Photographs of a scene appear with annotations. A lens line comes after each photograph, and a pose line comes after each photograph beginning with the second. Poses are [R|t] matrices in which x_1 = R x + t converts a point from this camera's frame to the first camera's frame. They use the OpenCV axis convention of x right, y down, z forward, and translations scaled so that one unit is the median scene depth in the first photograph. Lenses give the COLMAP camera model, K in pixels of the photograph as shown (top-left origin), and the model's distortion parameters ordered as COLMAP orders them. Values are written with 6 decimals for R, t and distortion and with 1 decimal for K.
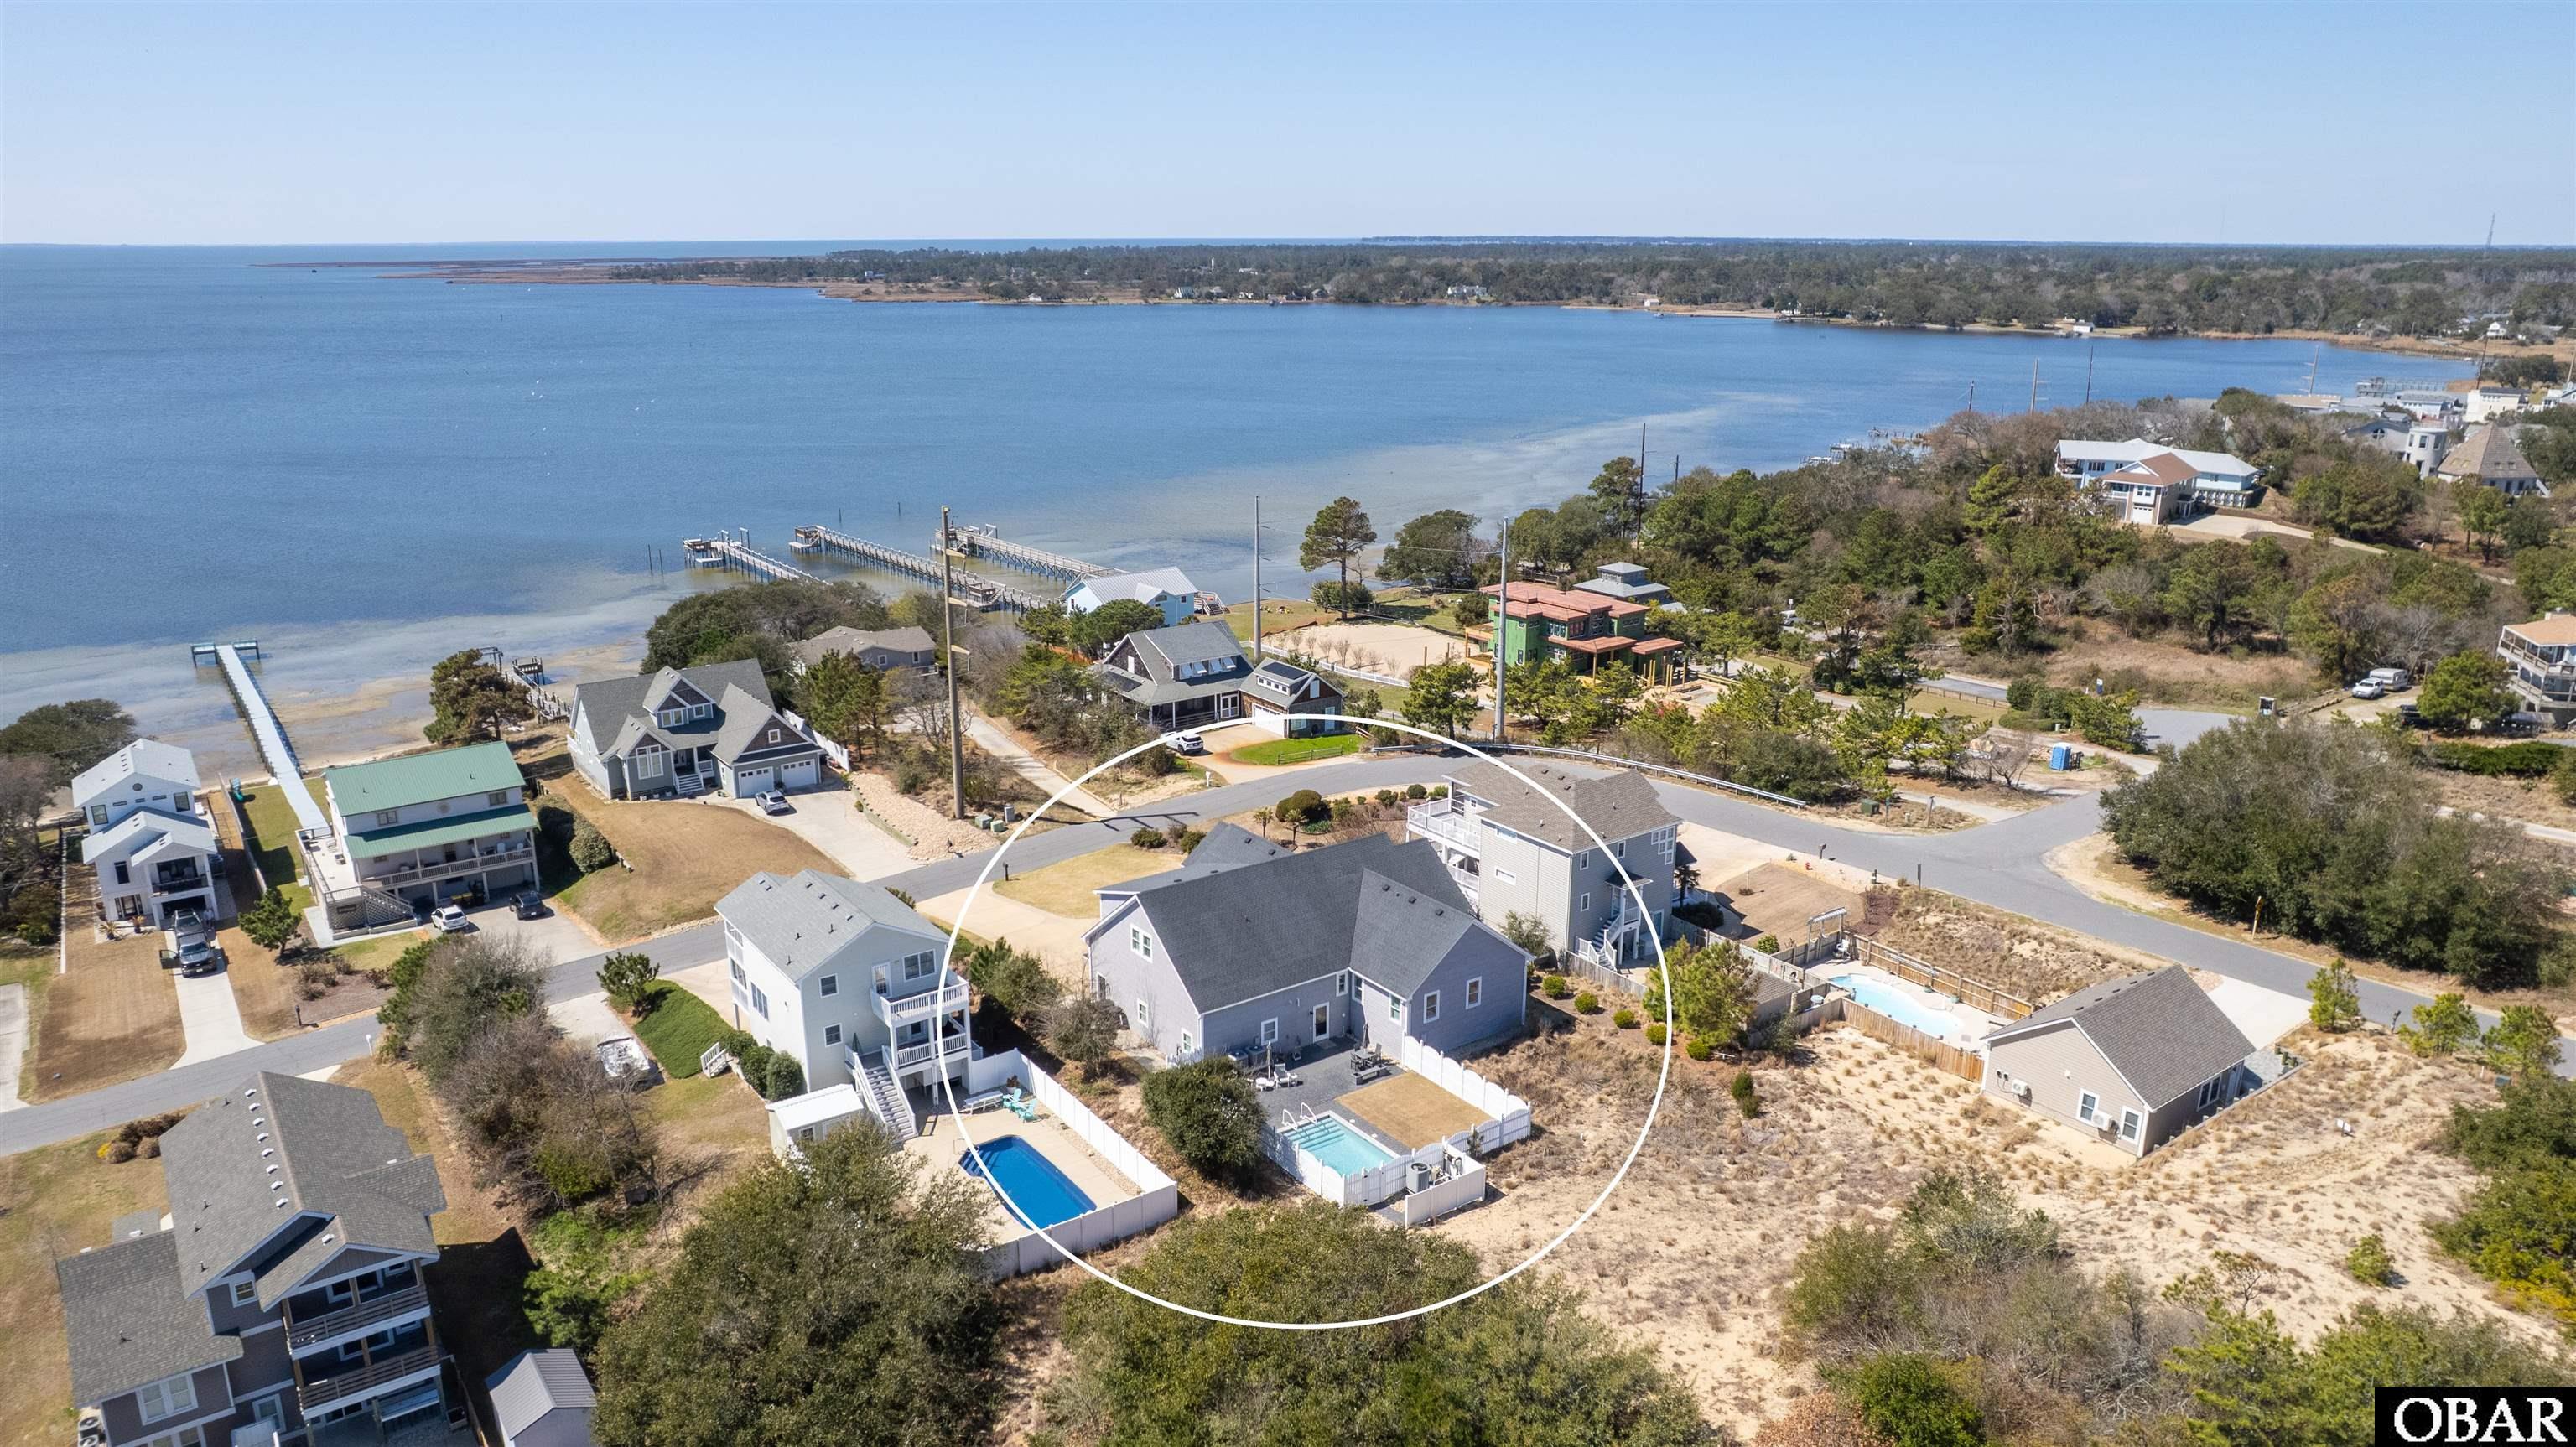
lens RADIAL K [[1728.1, 0, 1279.9], [0, 1728.1, 723.1], [0, 0, 1]] dist [-0.075196, 0.066012]
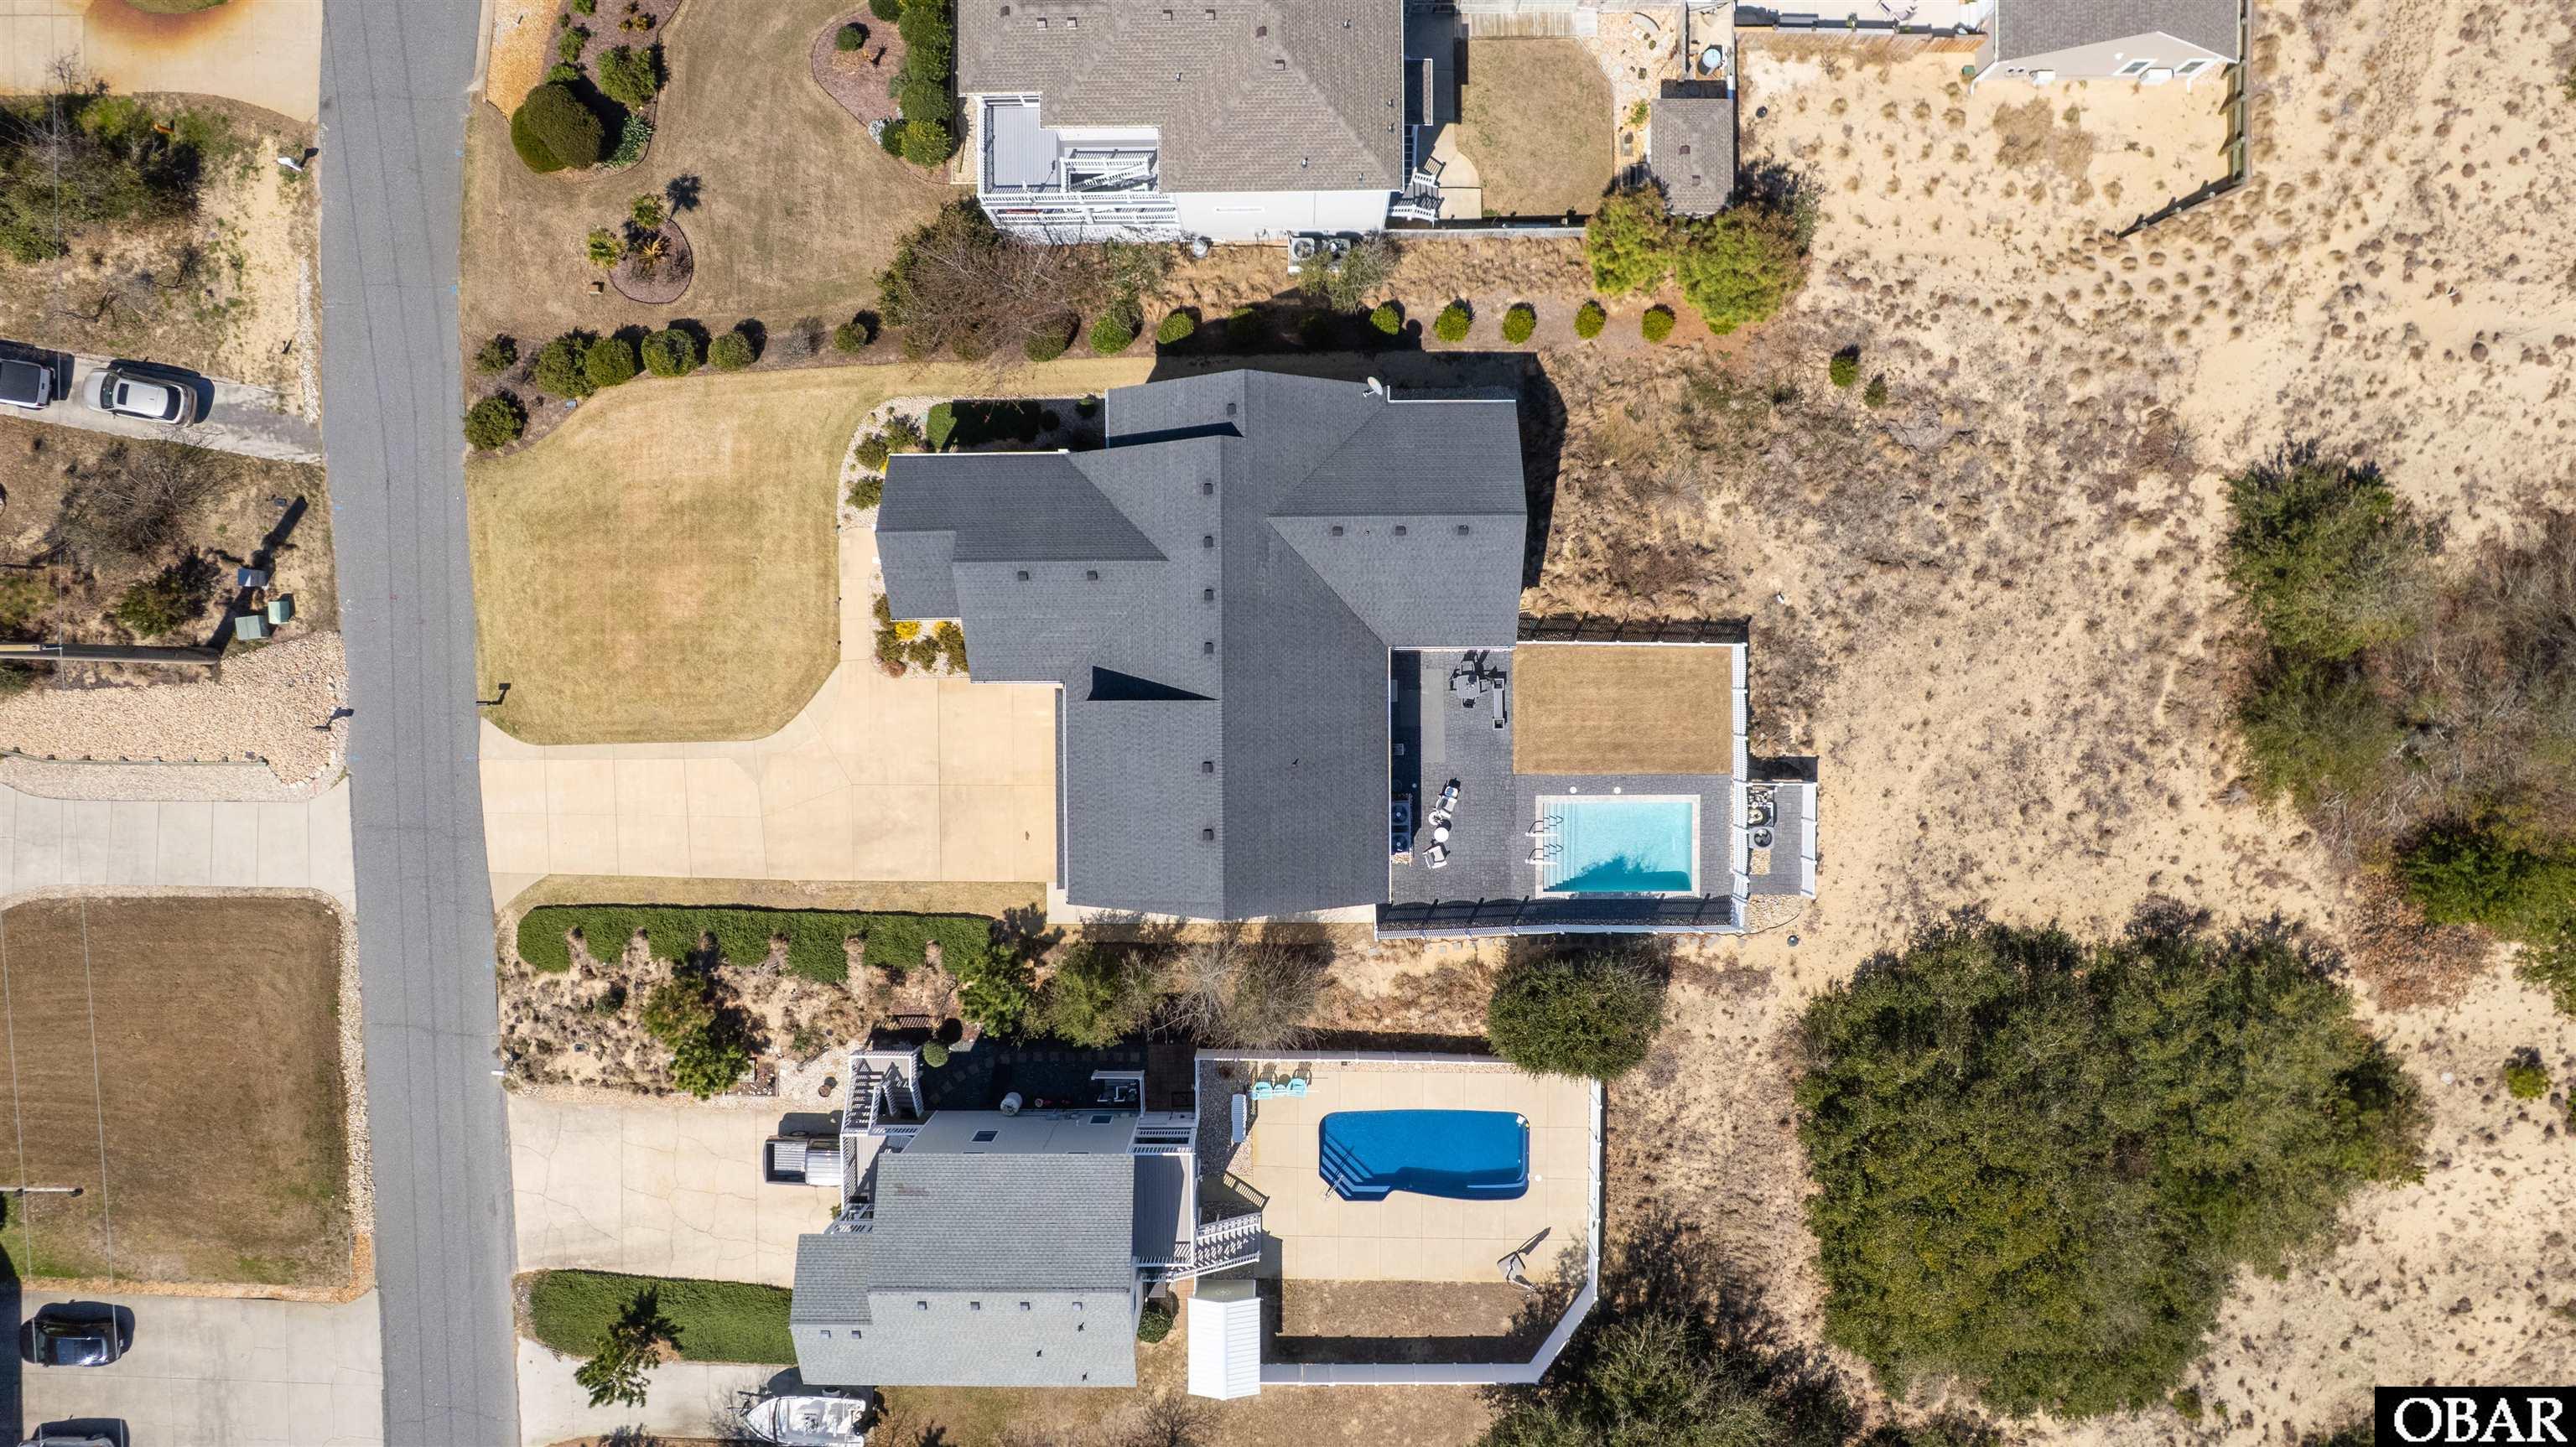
lens RADIAL K [[1658.1, 0, 1284.3], [0, 1658.1, 732.5], [0, 0, 1]] dist [-0.080223, 0.073925]
pose [[0.578166, -0.815395, -0.029249, 0.004038], [0.232272, 0.130119, 0.963908, -0.285646], [-0.782160, -0.564093, 0.264624, 0.469403]]
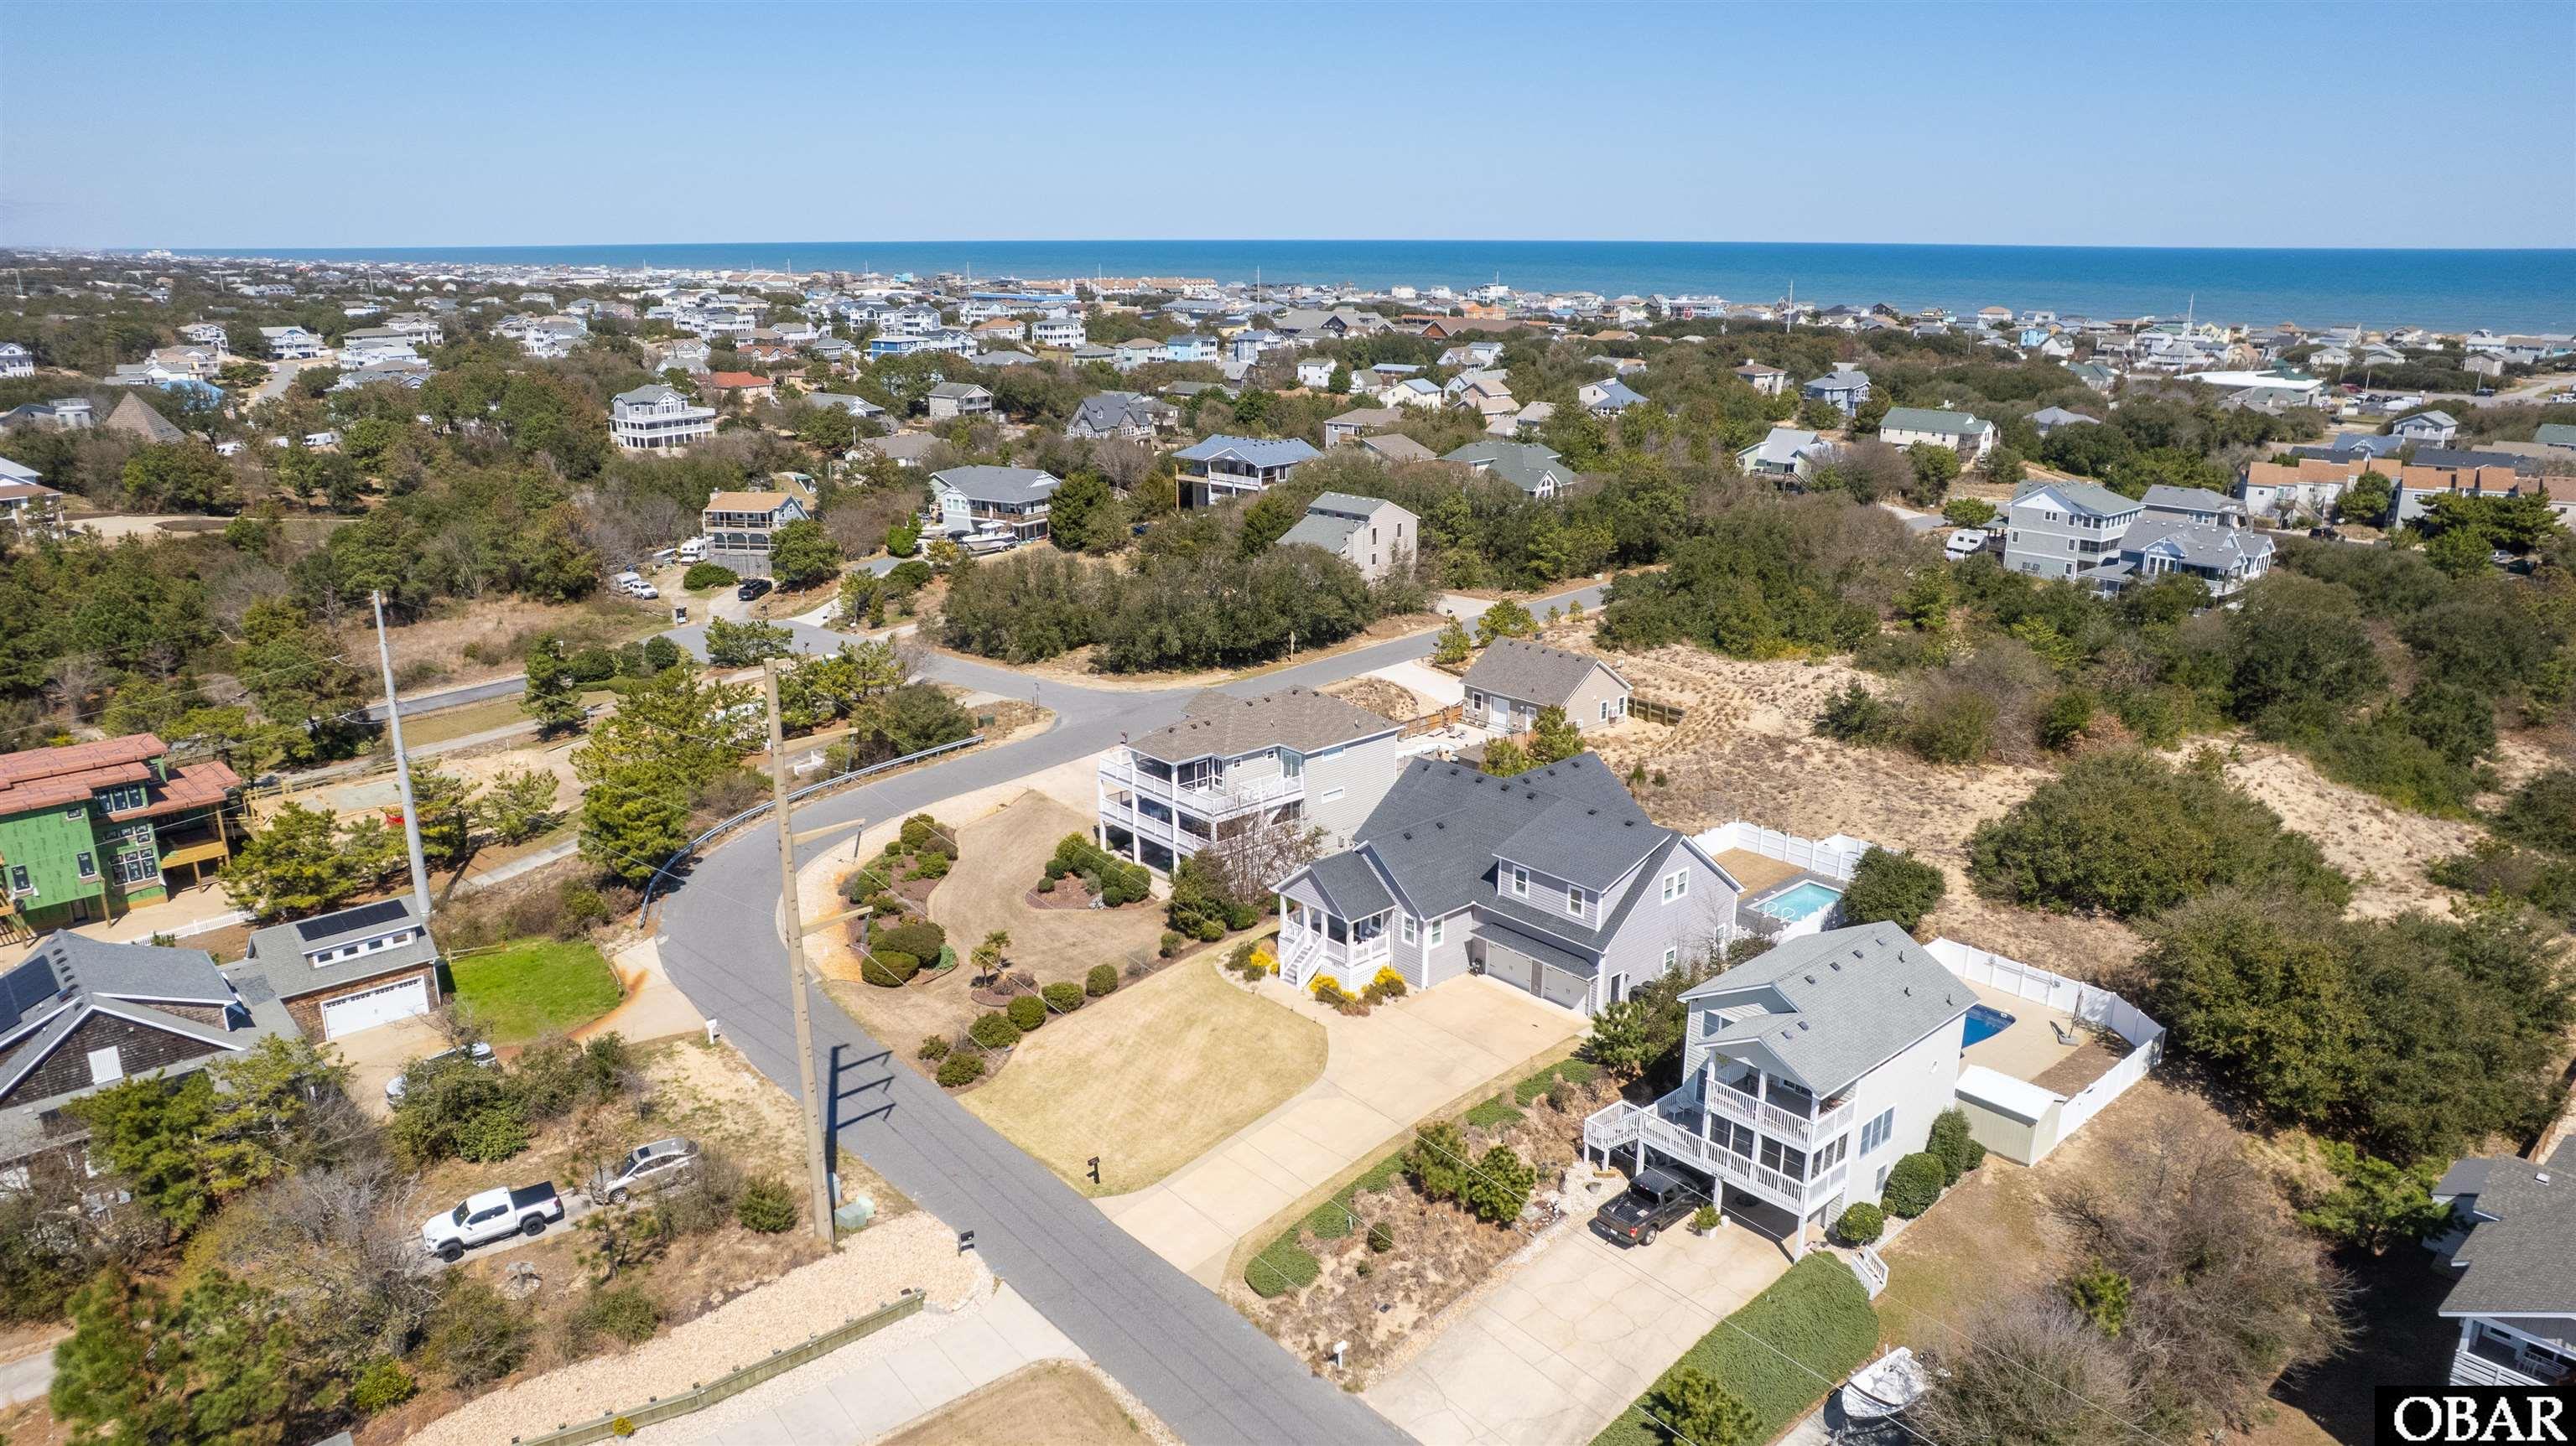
lens RADIAL K [[1687.9, 0, 1284.1], [0, 1687.9, 725.0], [0, 0, 1]] dist [-0.074849, 0.062032]
pose [[-0.105440, -0.280734, 0.953976, -0.509687], [0.273709, 0.914077, 0.299245, -0.161175], [-0.956016, 0.292664, -0.019541, 0.665922]]
